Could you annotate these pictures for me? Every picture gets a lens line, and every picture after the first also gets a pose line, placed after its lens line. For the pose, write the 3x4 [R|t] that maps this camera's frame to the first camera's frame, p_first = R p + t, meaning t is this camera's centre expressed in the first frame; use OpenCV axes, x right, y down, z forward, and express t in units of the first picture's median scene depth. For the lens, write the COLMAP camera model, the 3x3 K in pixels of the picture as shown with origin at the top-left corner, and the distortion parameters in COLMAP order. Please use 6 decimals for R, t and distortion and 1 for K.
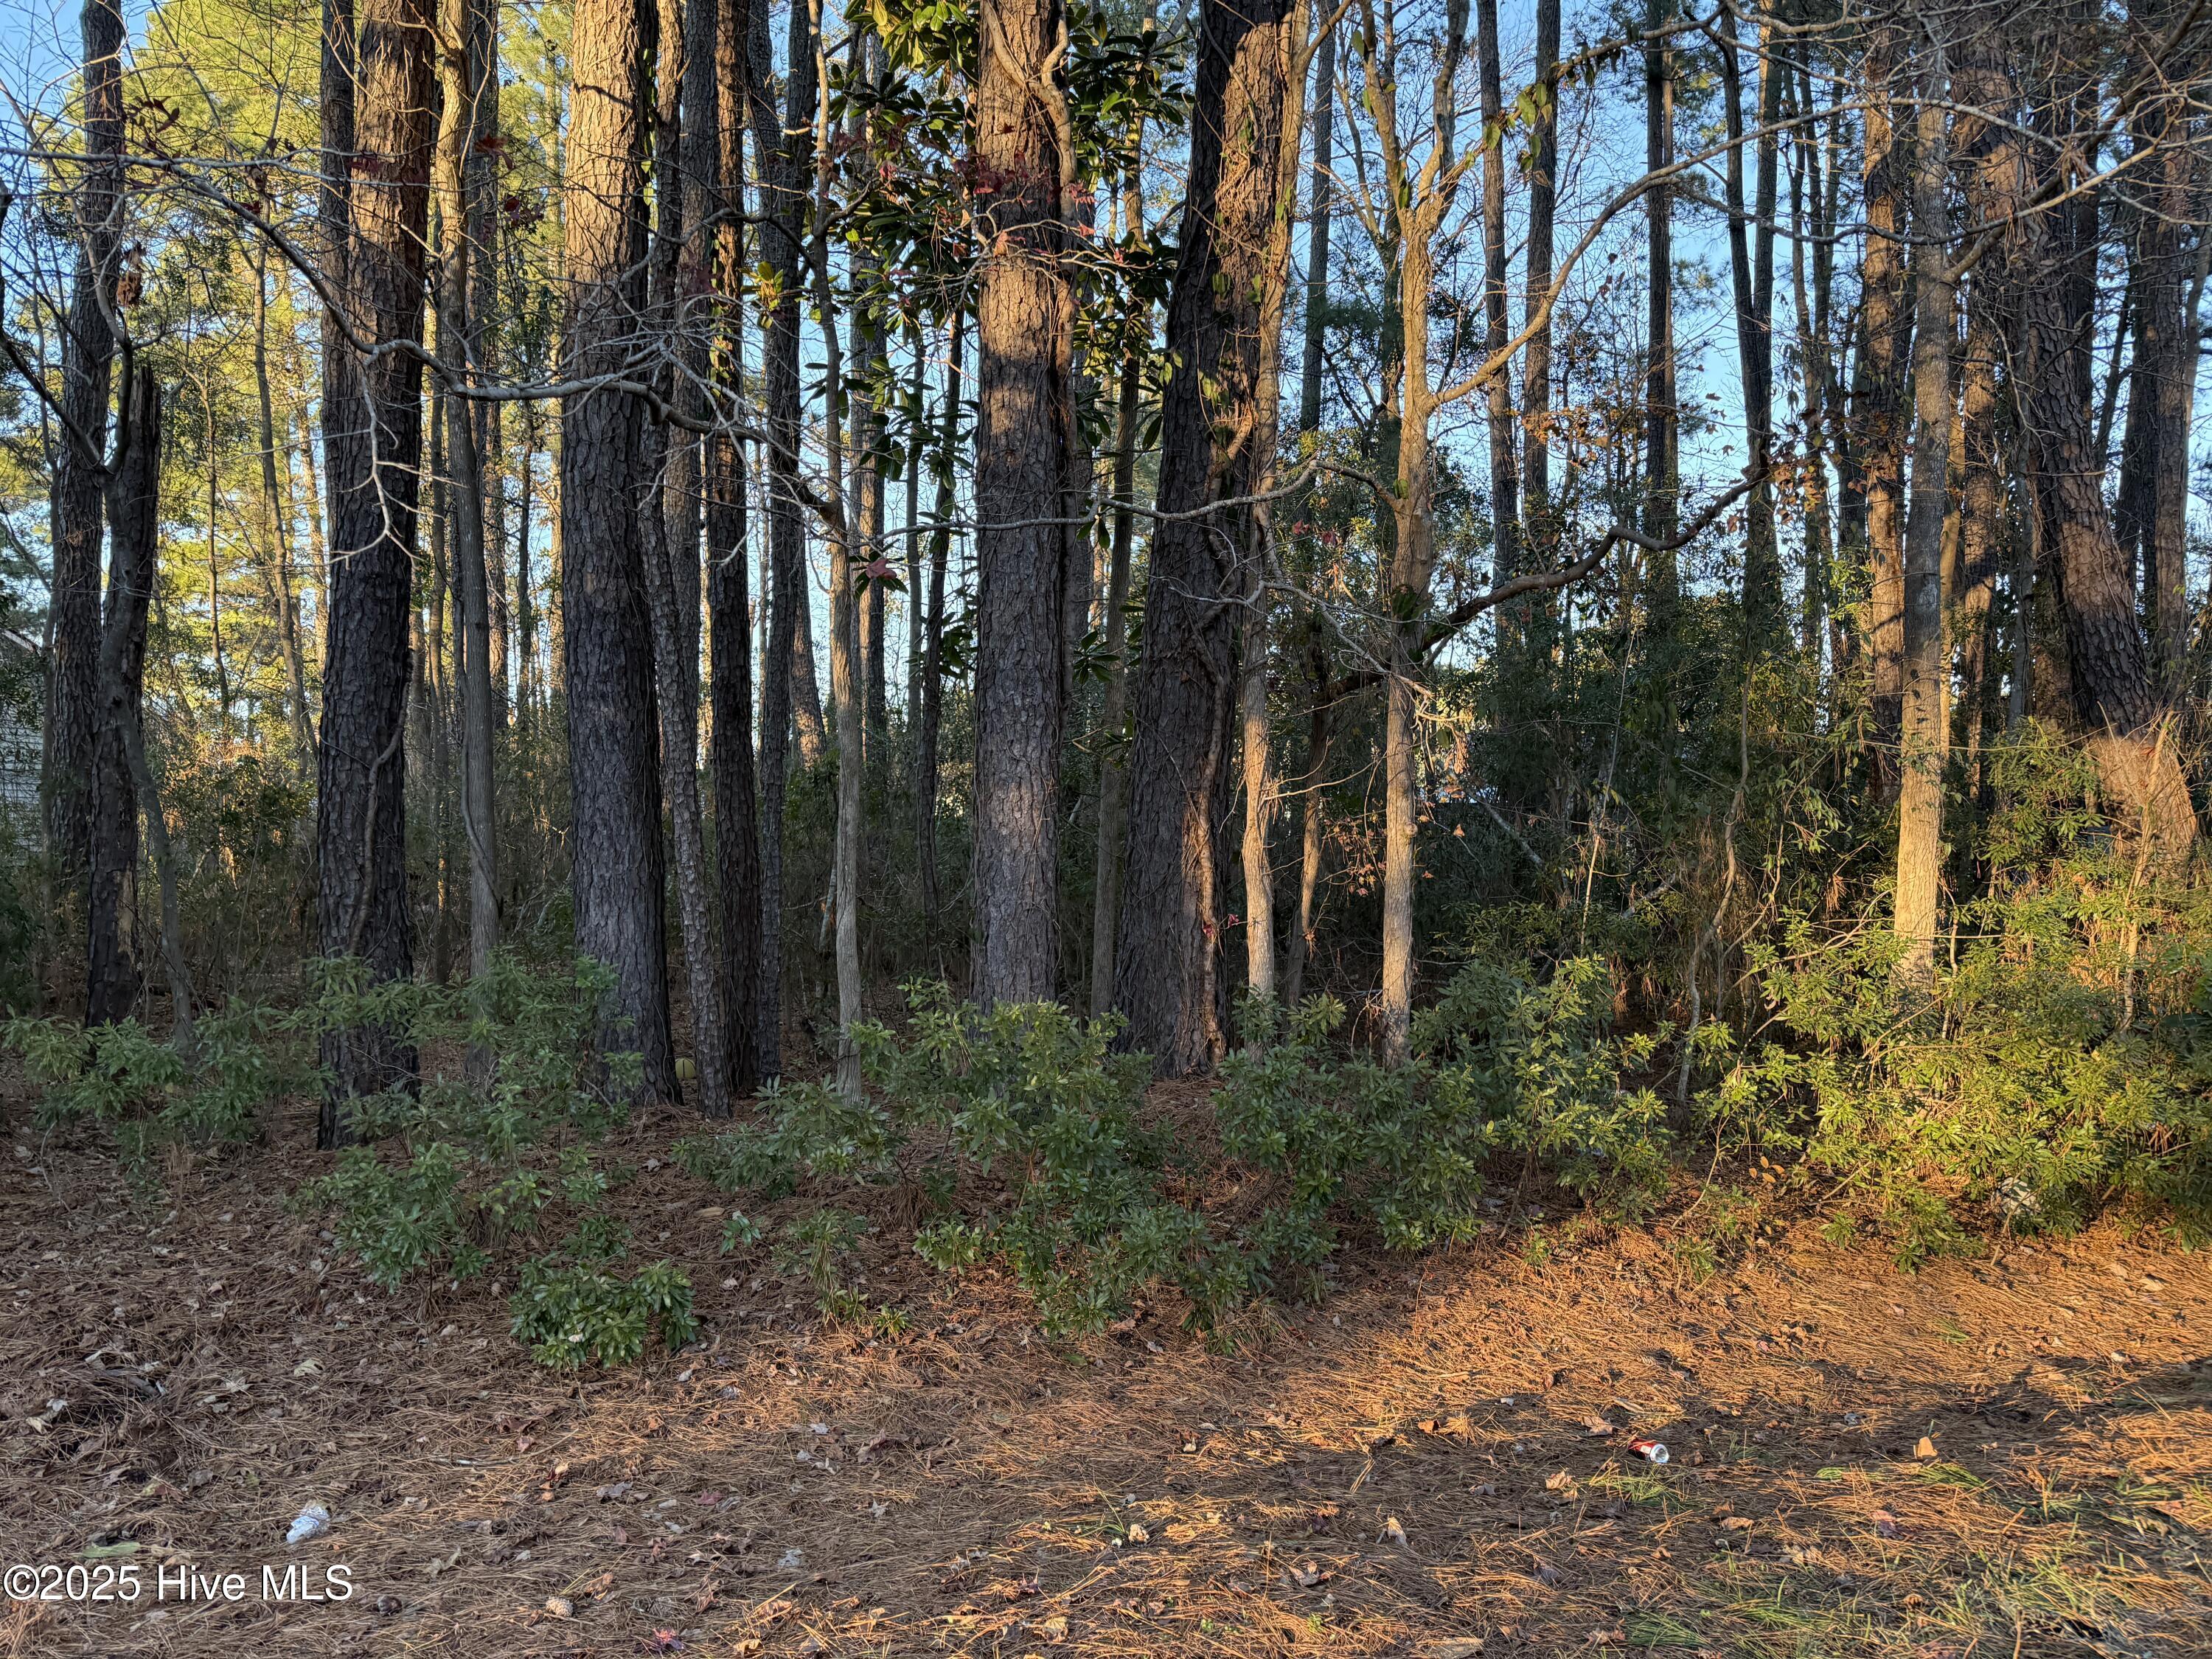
lens RADIAL K [[1572.0, 0, 1105.1], [0, 1572.0, 834.6], [0, 0, 1]] dist [0.023906, -0.018150]
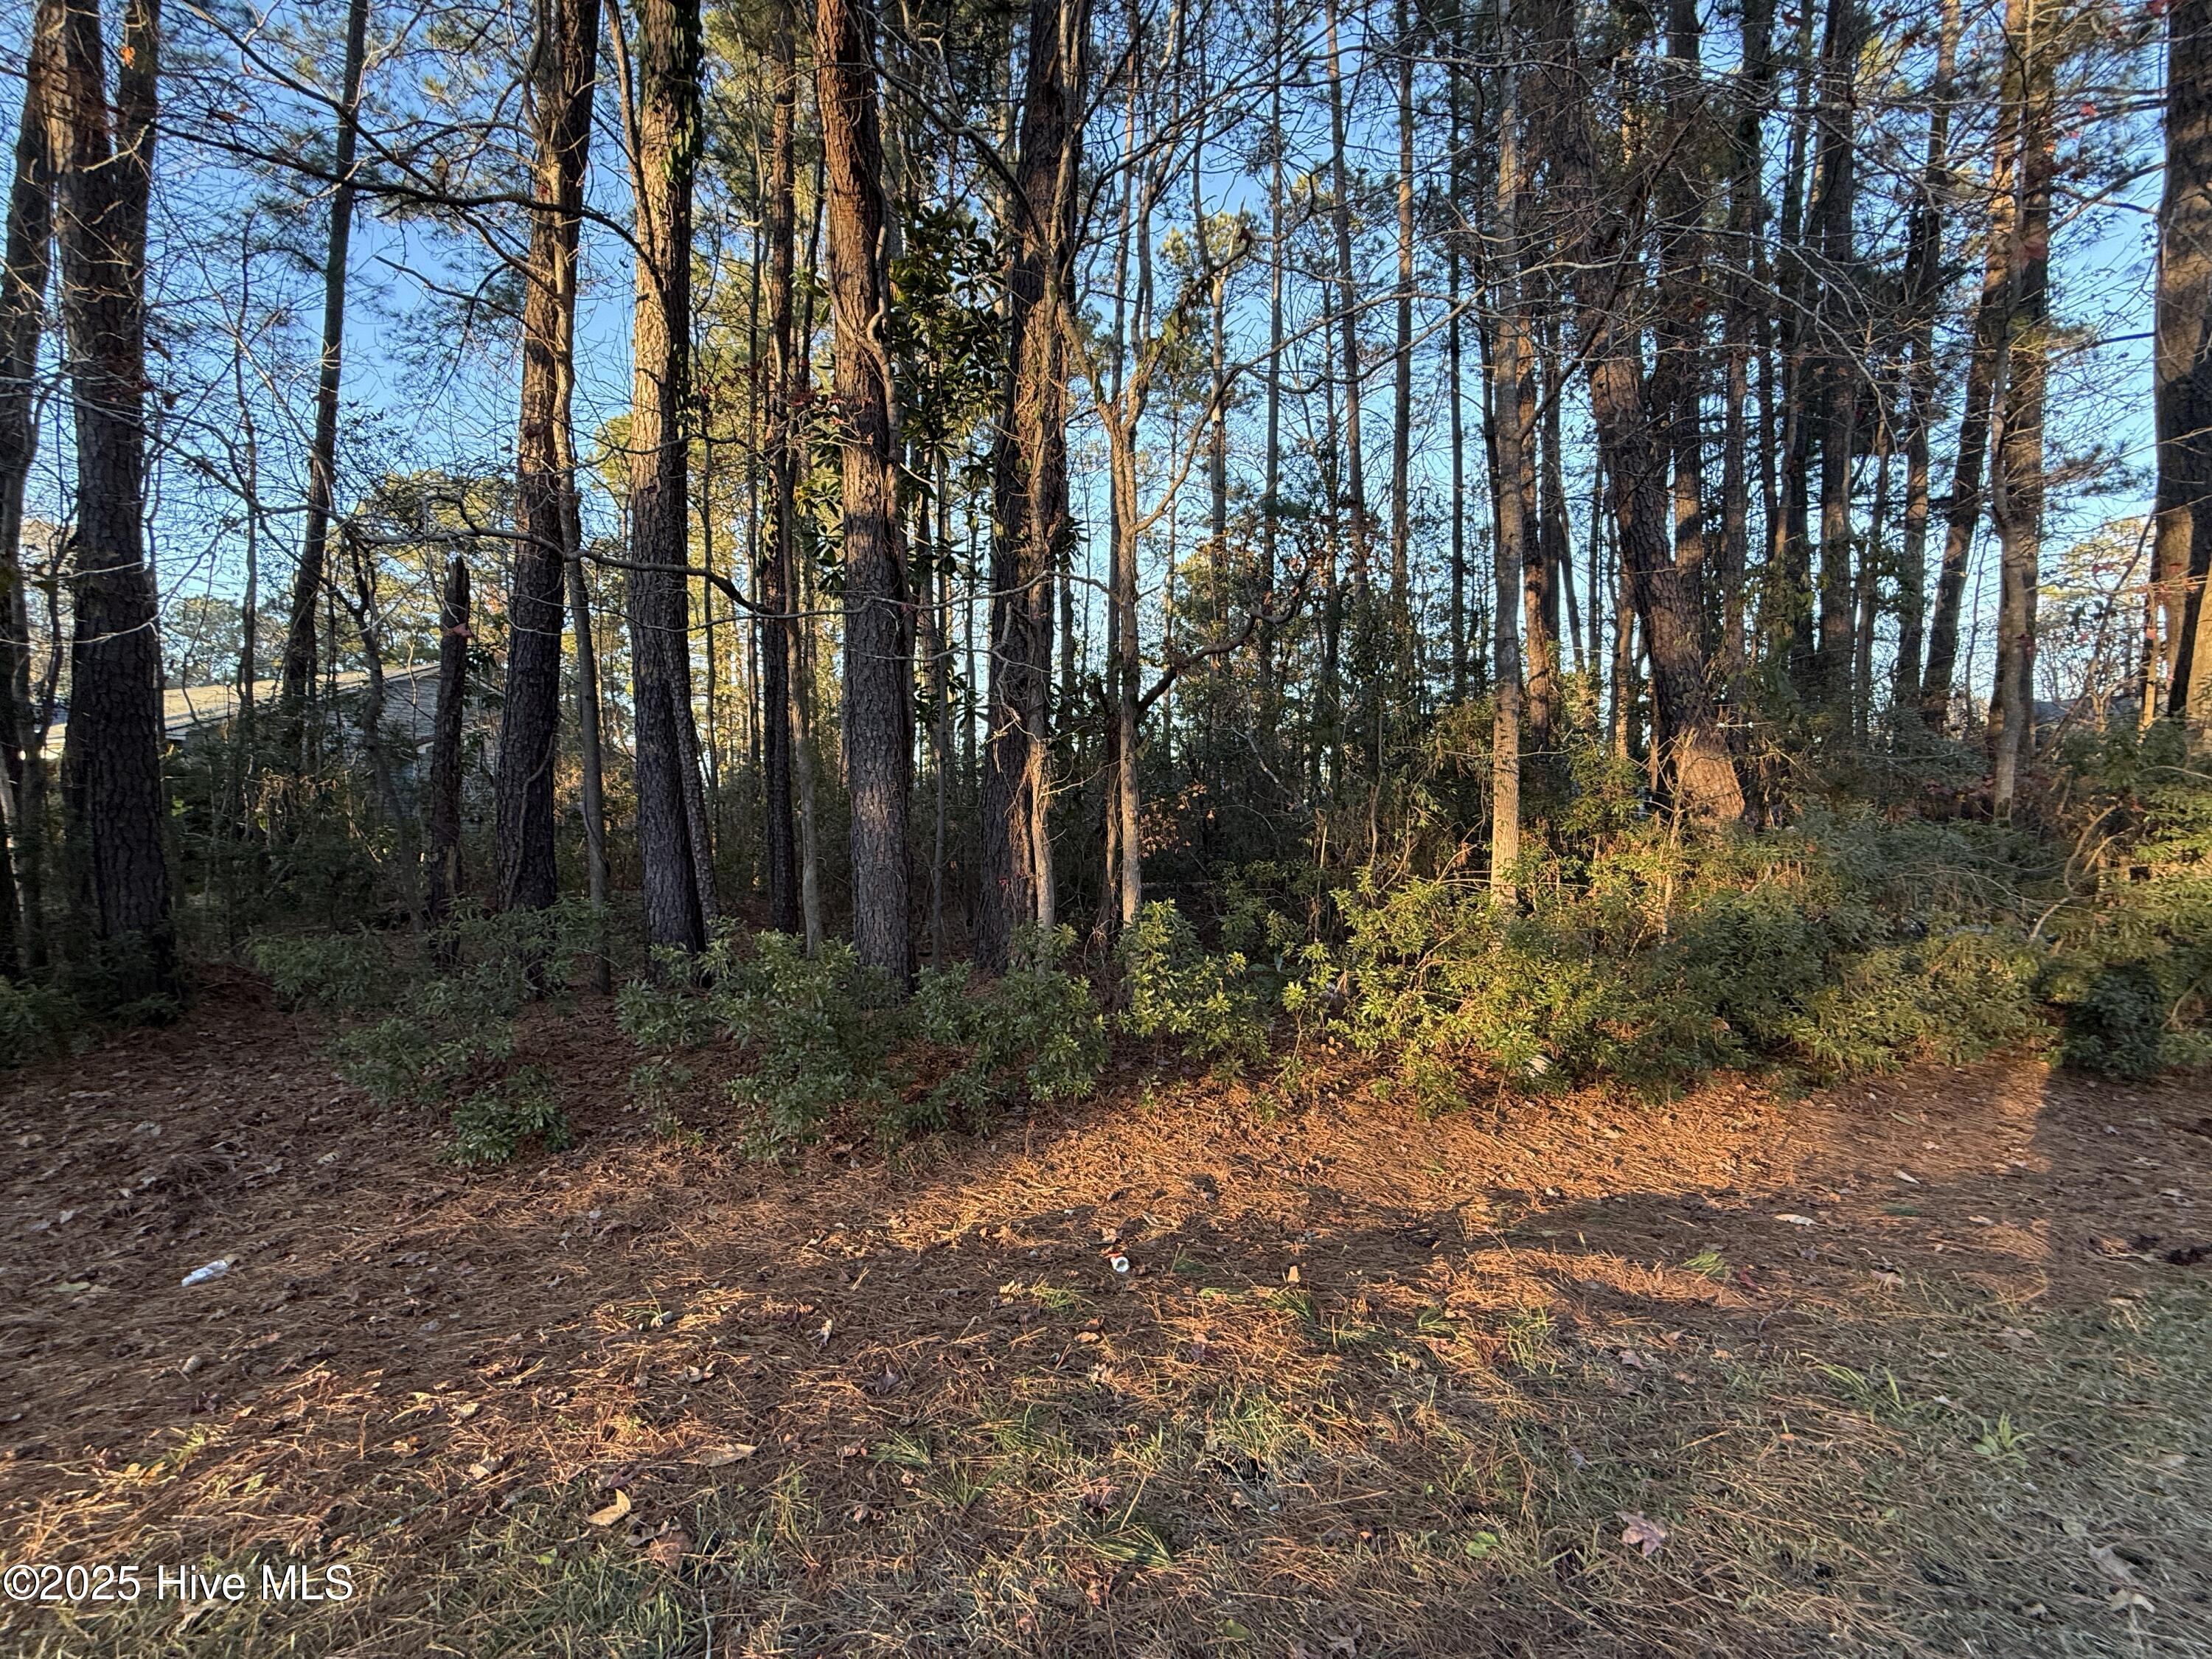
lens RADIAL K [[882.4, 0, 1103.7], [0, 882.4, 823.8], [0, 0, 1]] dist [0.002878, -0.000084]
pose [[0.992560, -0.010328, -0.121319, 0.362129], [0.010161, 0.999946, -0.001994, 0.010201], [0.121333, 0.000747, 0.992612, 0.200846]]
